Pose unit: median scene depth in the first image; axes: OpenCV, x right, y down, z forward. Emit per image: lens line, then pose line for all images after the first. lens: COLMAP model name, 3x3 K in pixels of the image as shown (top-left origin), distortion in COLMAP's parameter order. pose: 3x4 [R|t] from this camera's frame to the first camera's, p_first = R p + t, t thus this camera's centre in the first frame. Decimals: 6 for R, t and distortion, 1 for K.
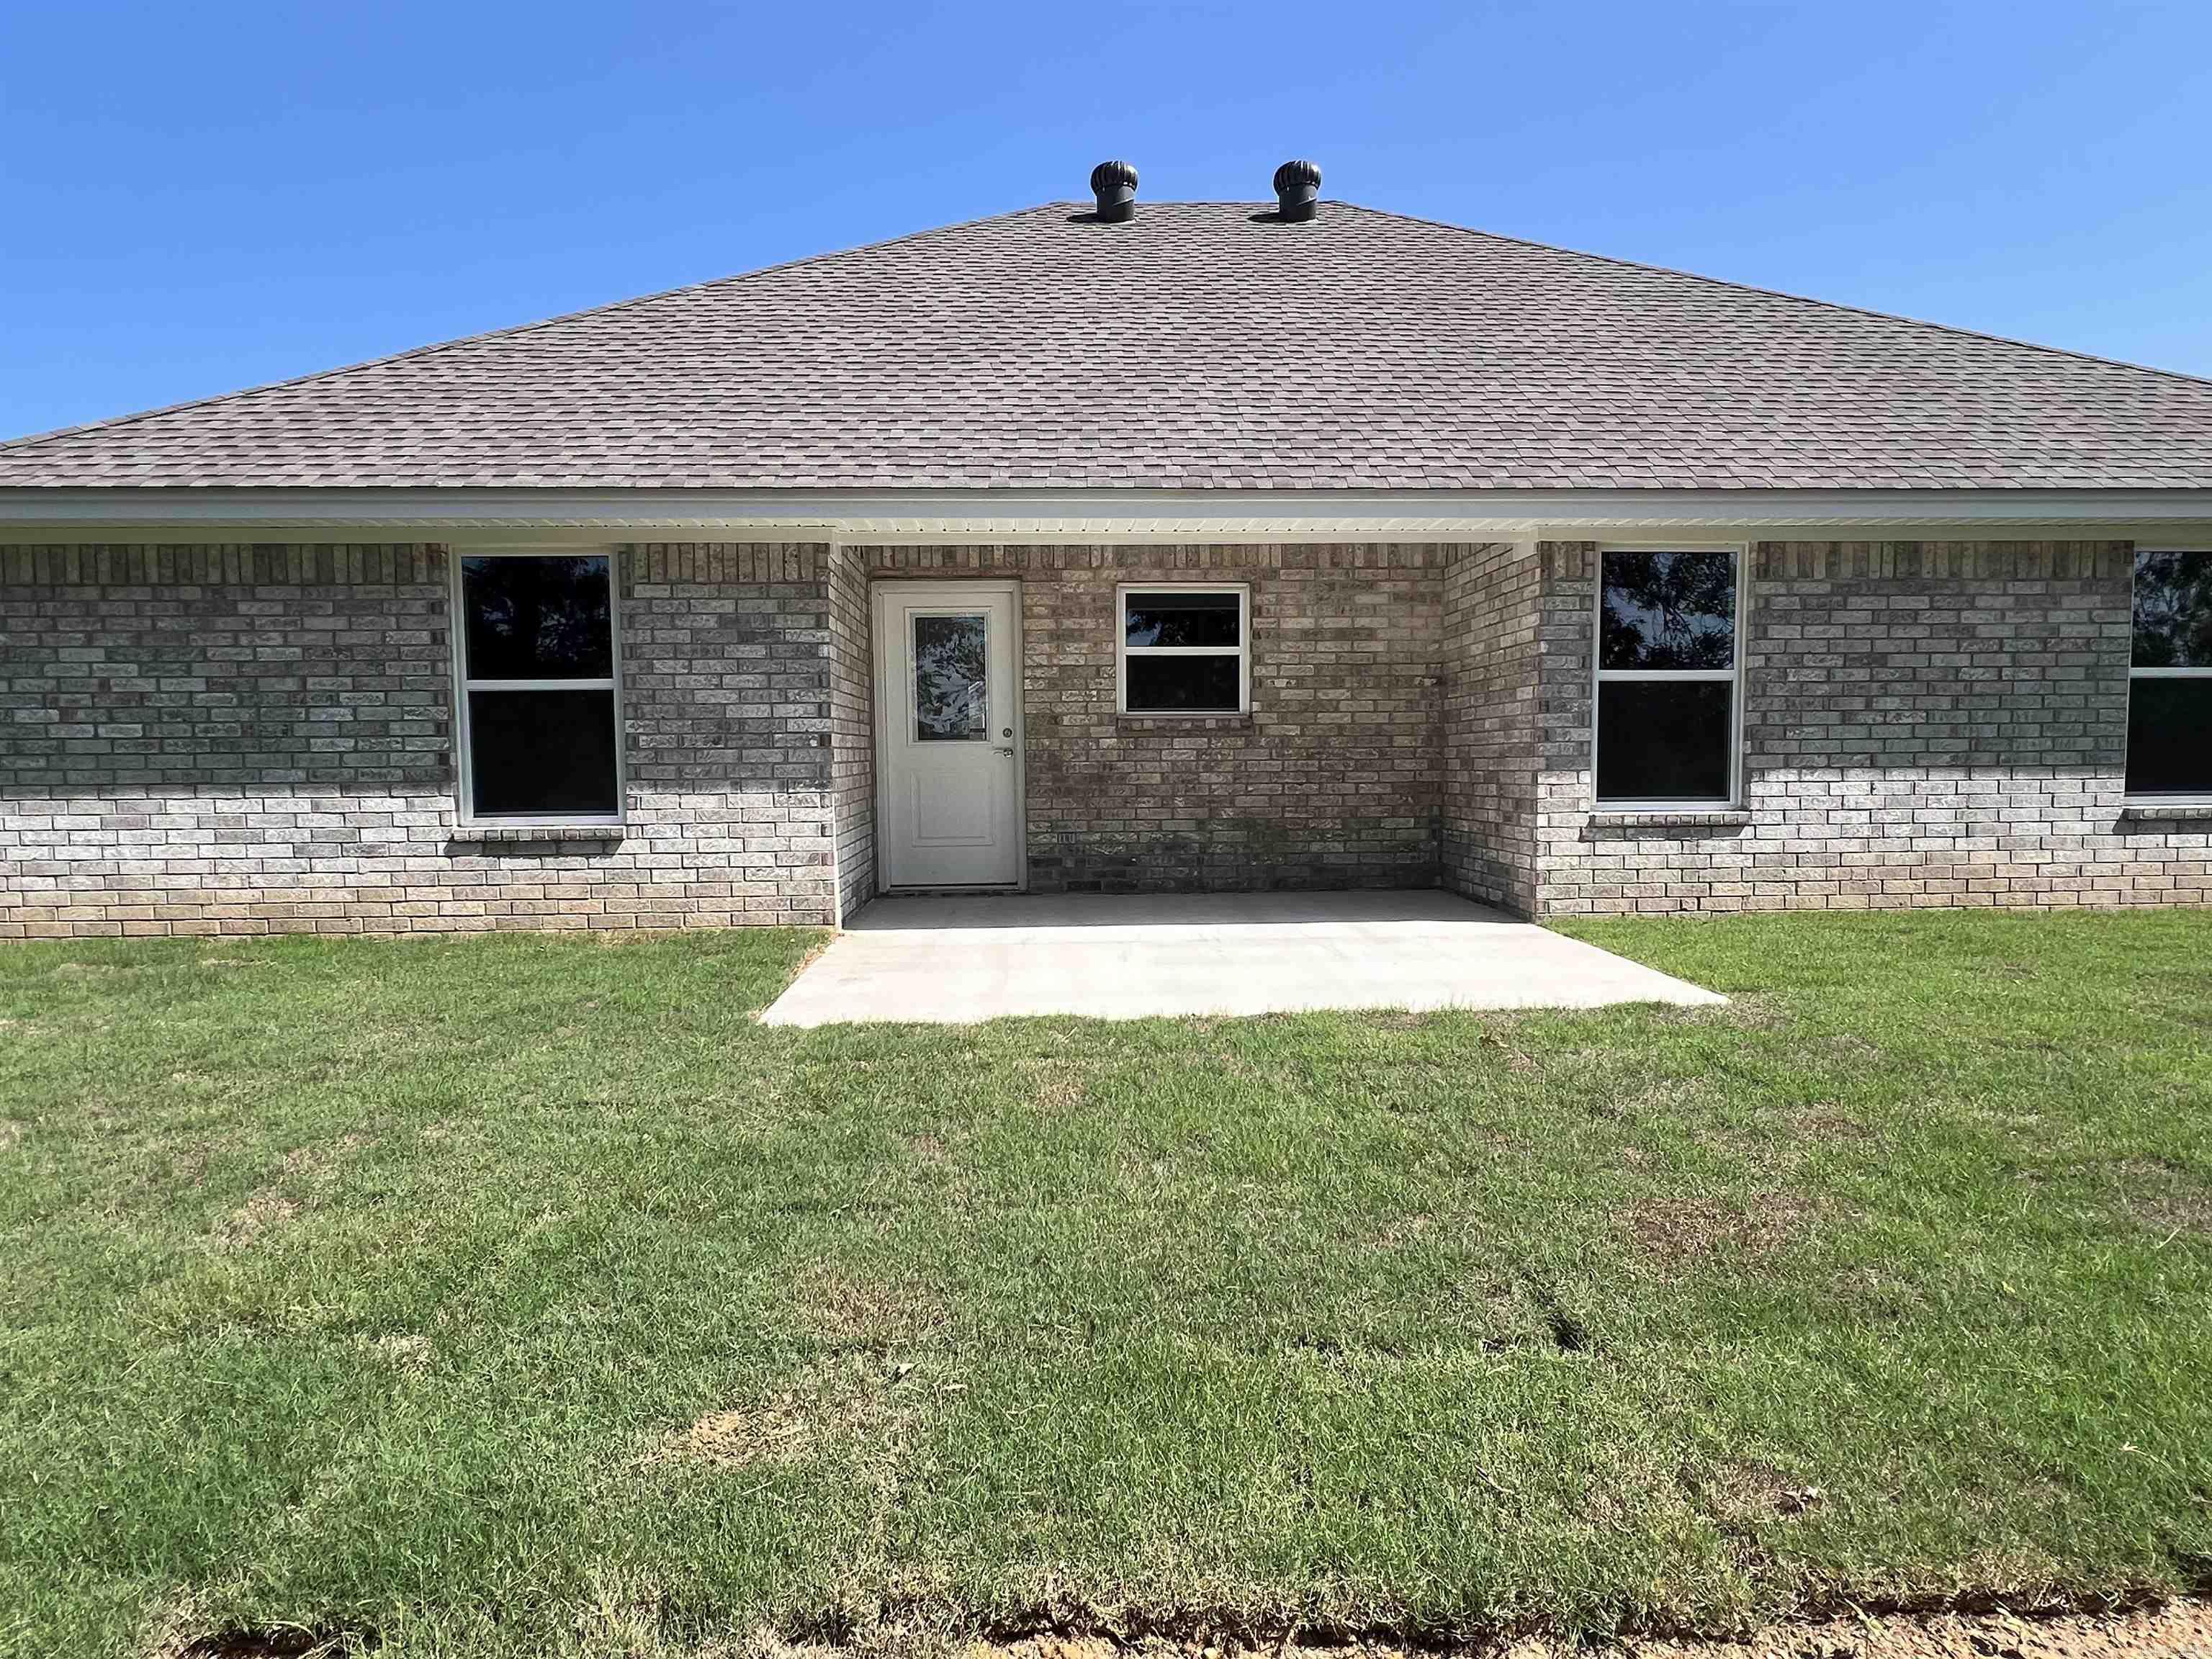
lens RADIAL K [[1238.6, 0, 1105.5], [0, 1238.6, 837.0], [0, 0, 1]] dist [-0.002627, -0.000305]
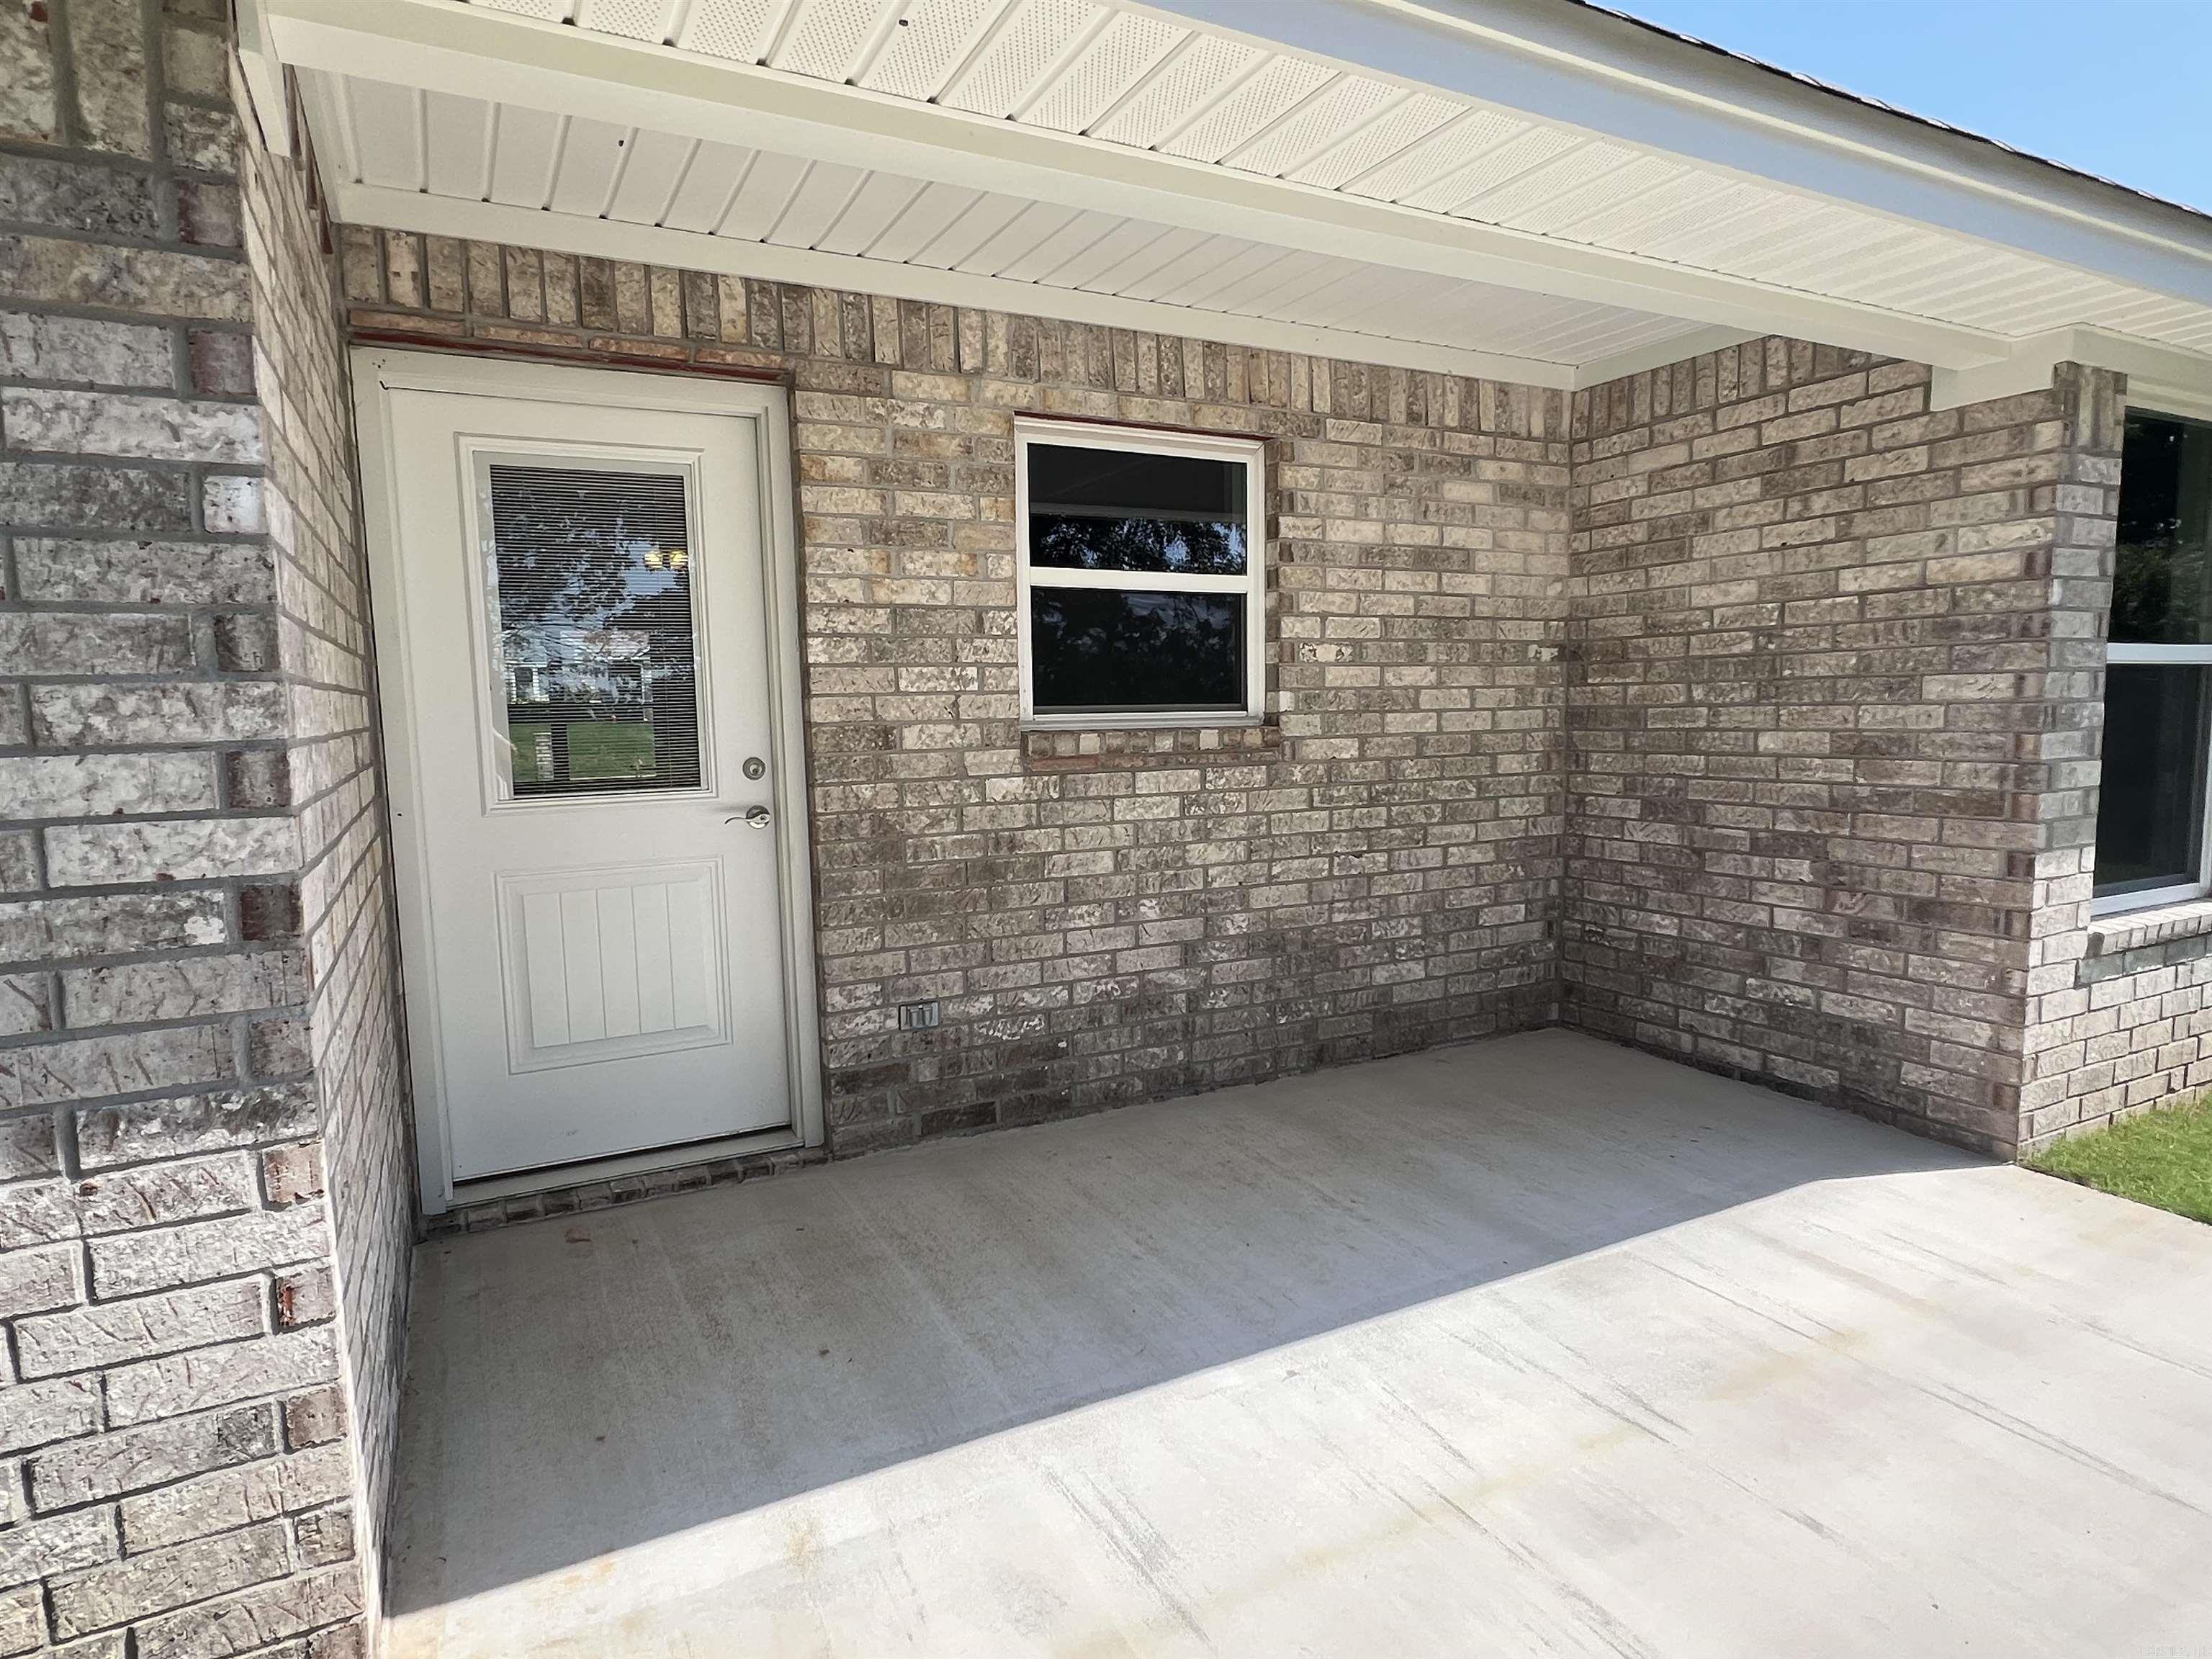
lens RADIAL K [[1238.6, 0, 1105.5], [0, 1238.6, 837.0], [0, 0, 1]] dist [-0.002627, -0.000305]
pose [[0.911579, -0.050047, 0.408068, -0.142751], [0.034468, 0.998372, 0.045445, -0.076931], [-0.409678, -0.027361, 0.911820, 0.586615]]
